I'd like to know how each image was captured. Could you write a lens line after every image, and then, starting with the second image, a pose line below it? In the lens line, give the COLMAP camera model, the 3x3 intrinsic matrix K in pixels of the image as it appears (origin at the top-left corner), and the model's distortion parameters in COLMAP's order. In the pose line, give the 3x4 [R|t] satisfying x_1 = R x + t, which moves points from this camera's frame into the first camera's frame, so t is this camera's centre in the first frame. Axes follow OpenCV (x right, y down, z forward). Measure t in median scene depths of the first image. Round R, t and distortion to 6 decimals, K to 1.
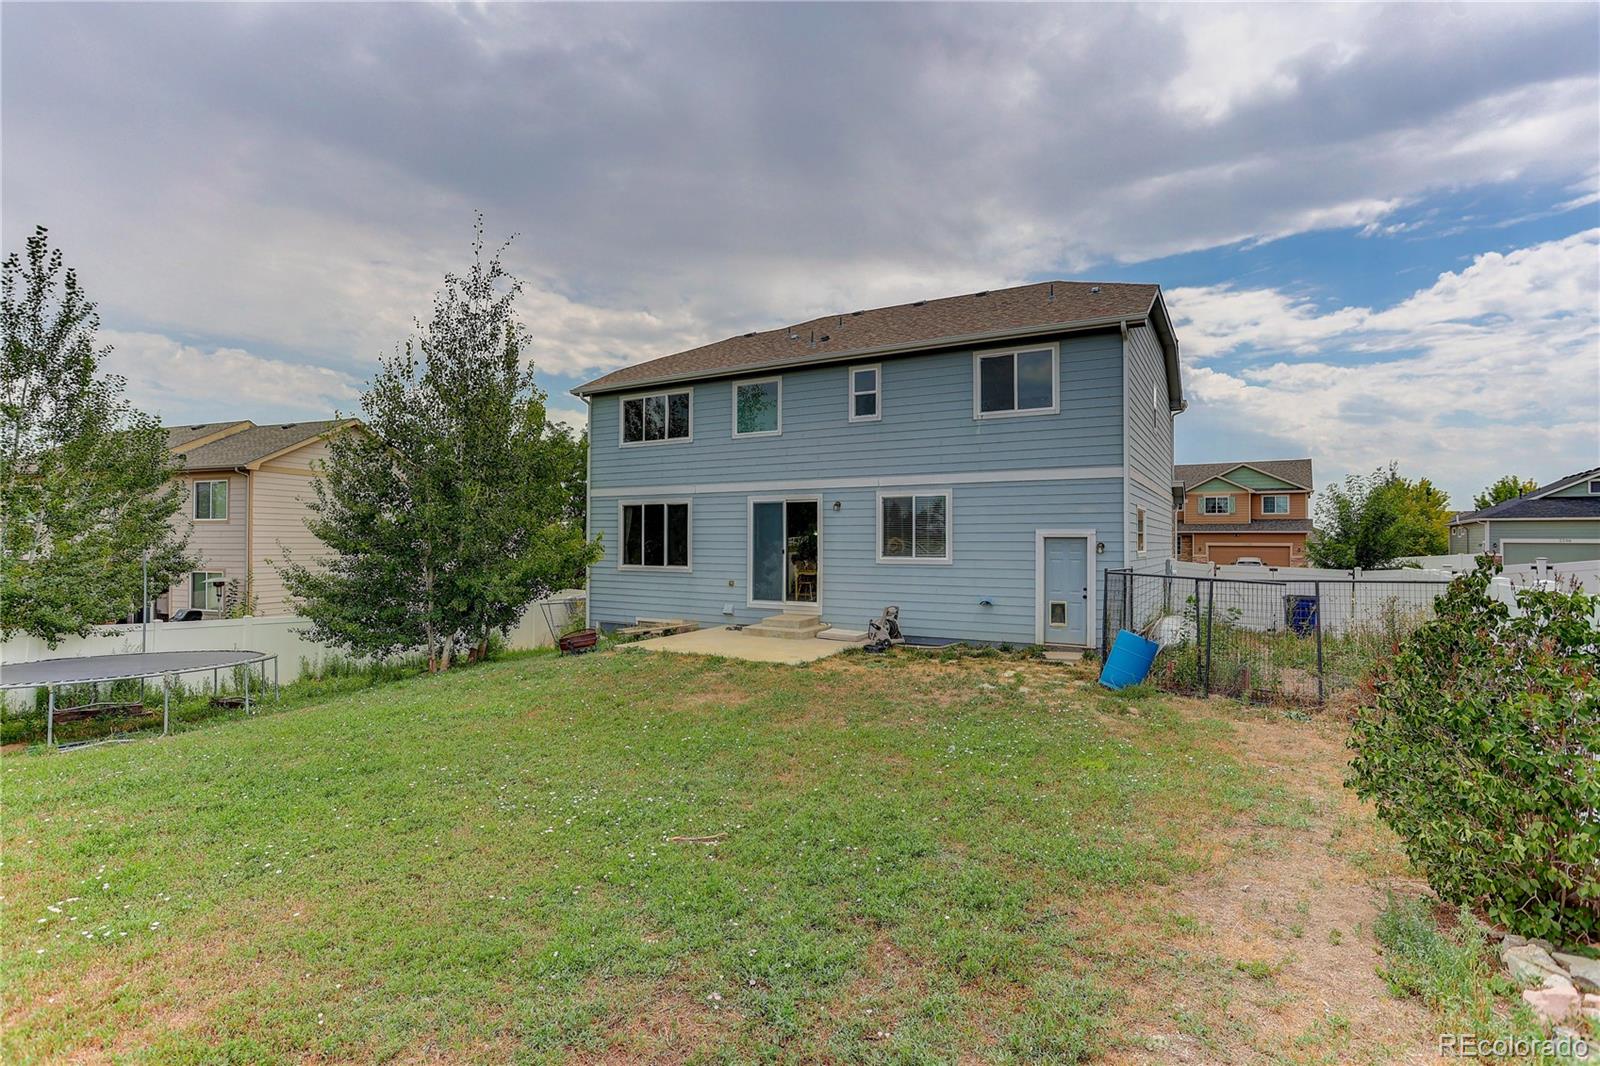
lens RADIAL K [[805.2, 0, 802.1], [0, 805.2, 538.1], [0, 0, 1]] dist [-0.023017, 0.002912]
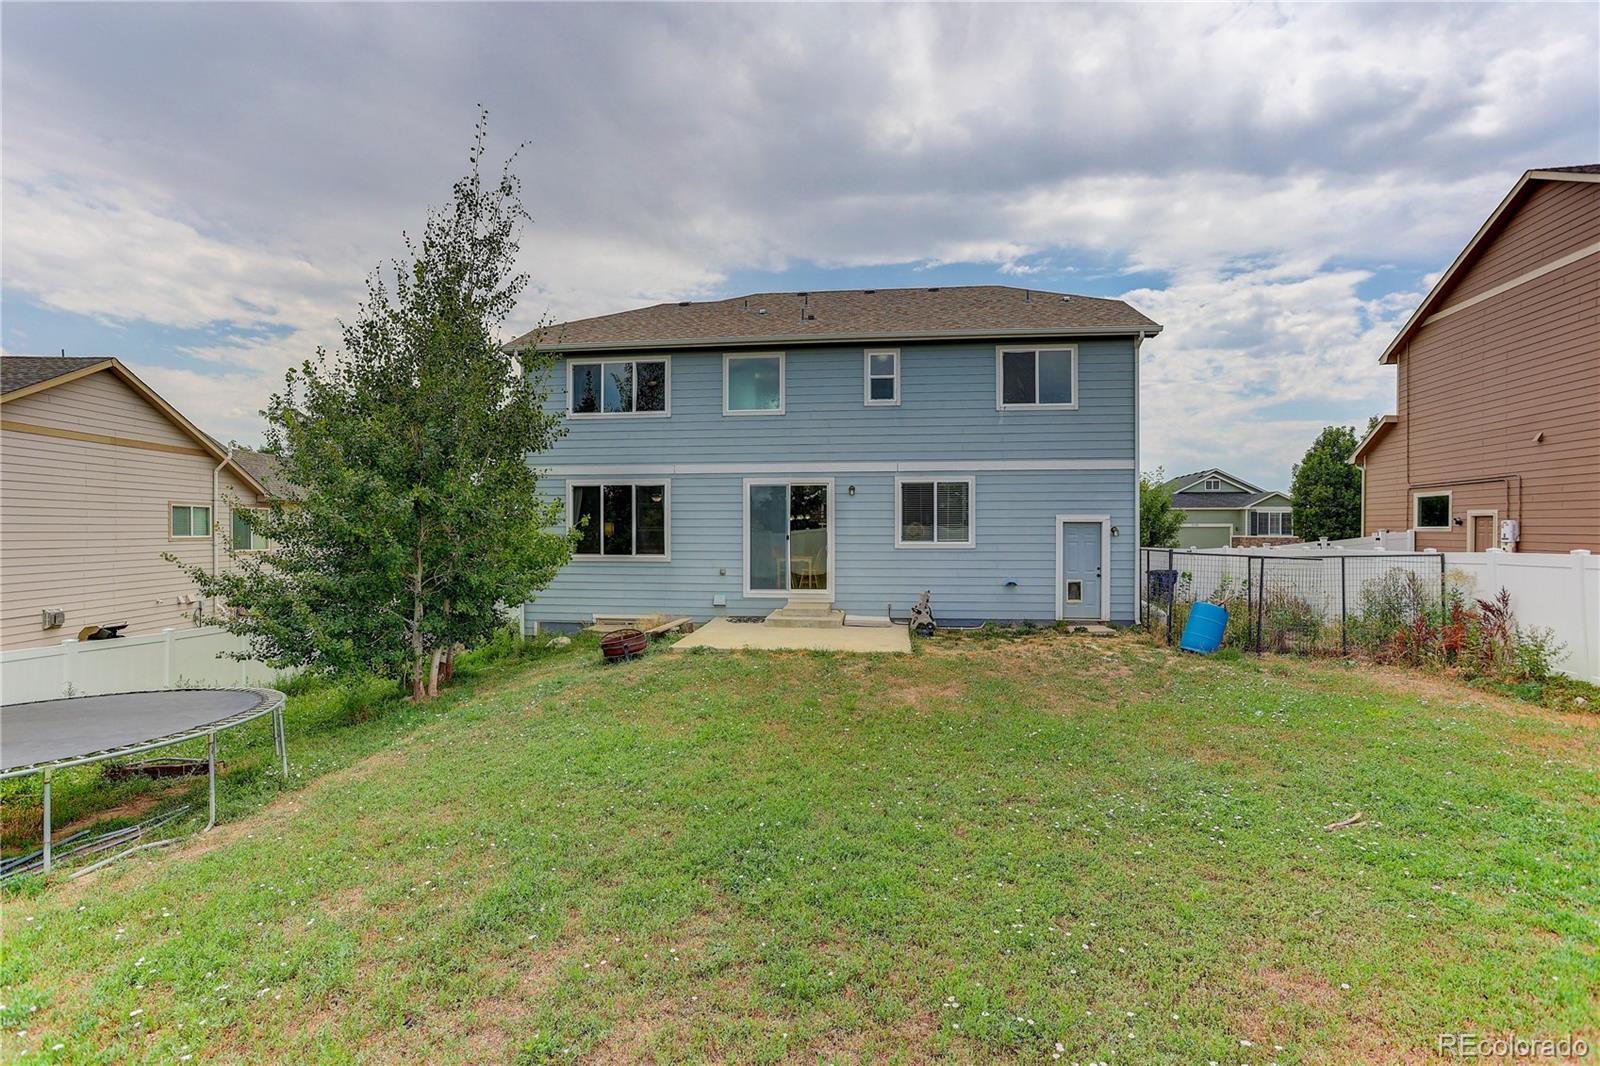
lens RADIAL K [[805.2, 0, 802.5], [0, 805.2, 532.4], [0, 0, 1]] dist [-0.023017, 0.002912]
pose [[0.914550, -0.004246, 0.404451, -0.408456], [0.001301, 0.999971, 0.007556, 0.003792], [-0.404471, -0.006384, 0.914529, 0.127724]]
